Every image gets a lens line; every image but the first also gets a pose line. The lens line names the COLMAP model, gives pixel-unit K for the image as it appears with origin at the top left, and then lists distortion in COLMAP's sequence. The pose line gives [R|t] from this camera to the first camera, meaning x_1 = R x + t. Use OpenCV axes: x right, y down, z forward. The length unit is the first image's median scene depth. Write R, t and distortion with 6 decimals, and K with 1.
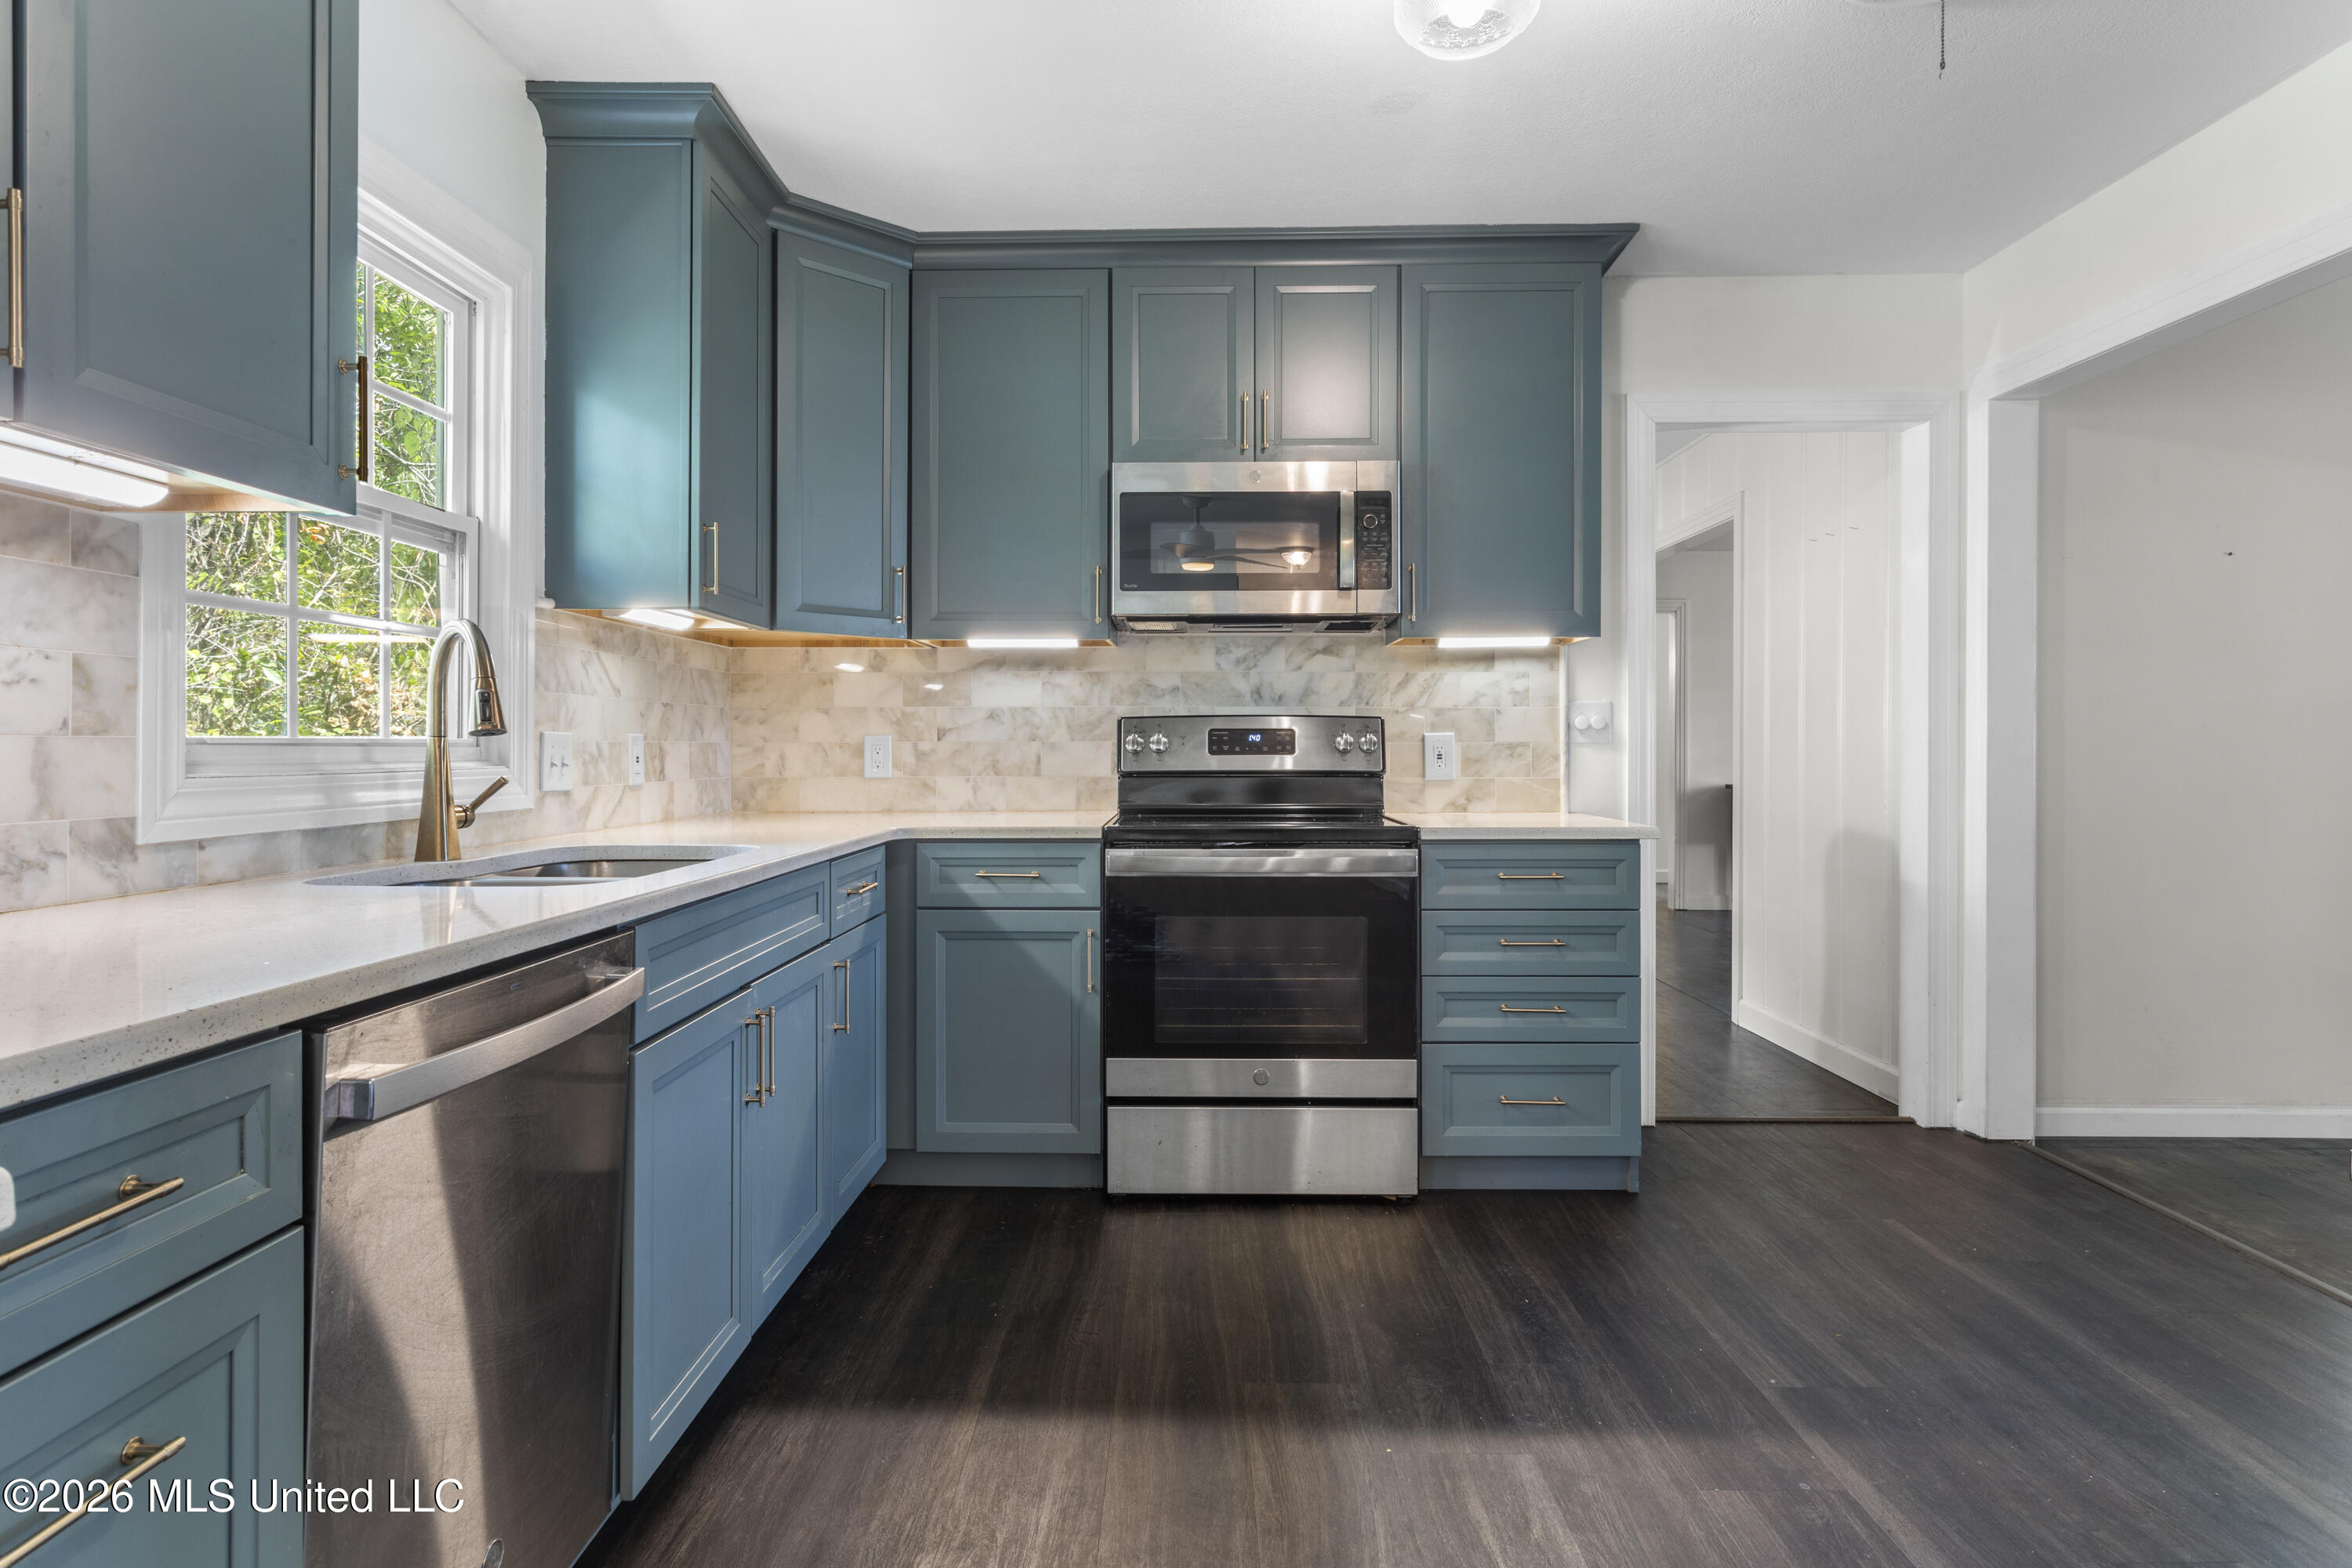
lens RADIAL K [[1276.8, 0, 1172.3], [0, 1276.8, 748.9], [0, 0, 1]] dist [-0.006239, 0.000374]
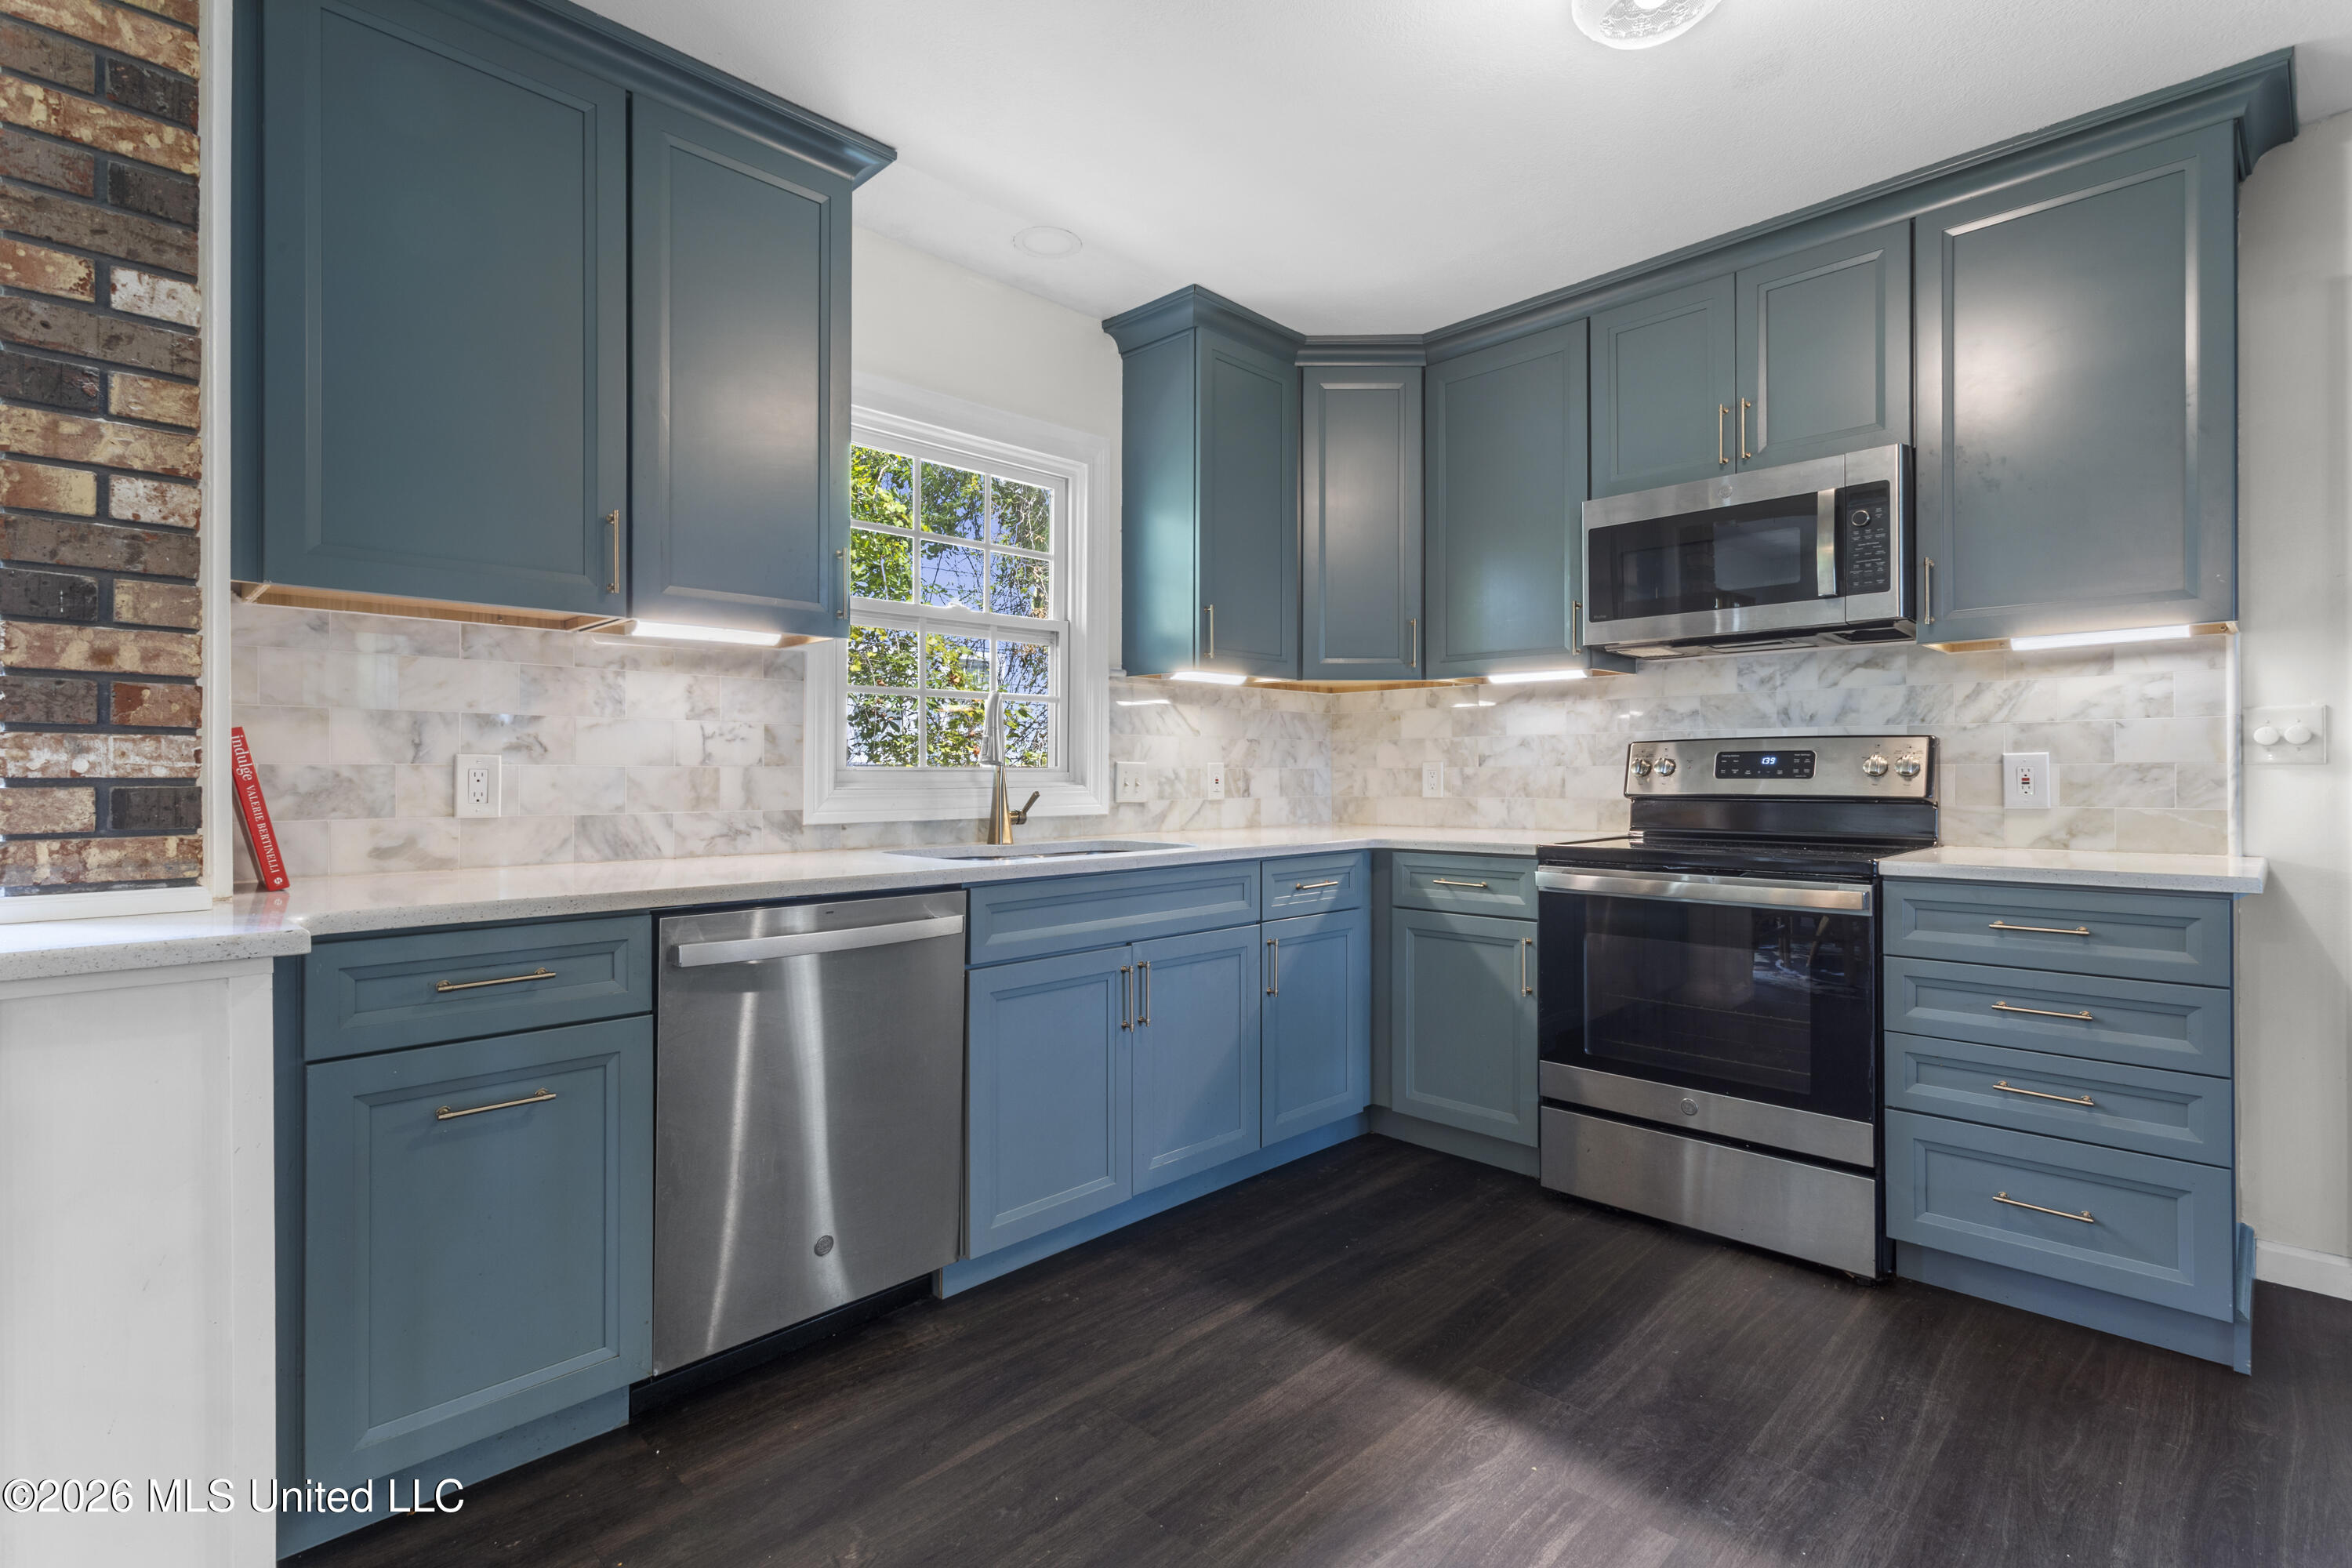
lens RADIAL K [[1110.0, 0, 1170.6], [0, 1110.0, 772.7], [0, 0, 1]] dist [0.000852, 0.000107]
pose [[0.718999, -0.002528, -0.695006, 0.351267], [0.001364, 0.999997, -0.002226, 0.001605], [0.695010, 0.000652, 0.719000, 0.103455]]
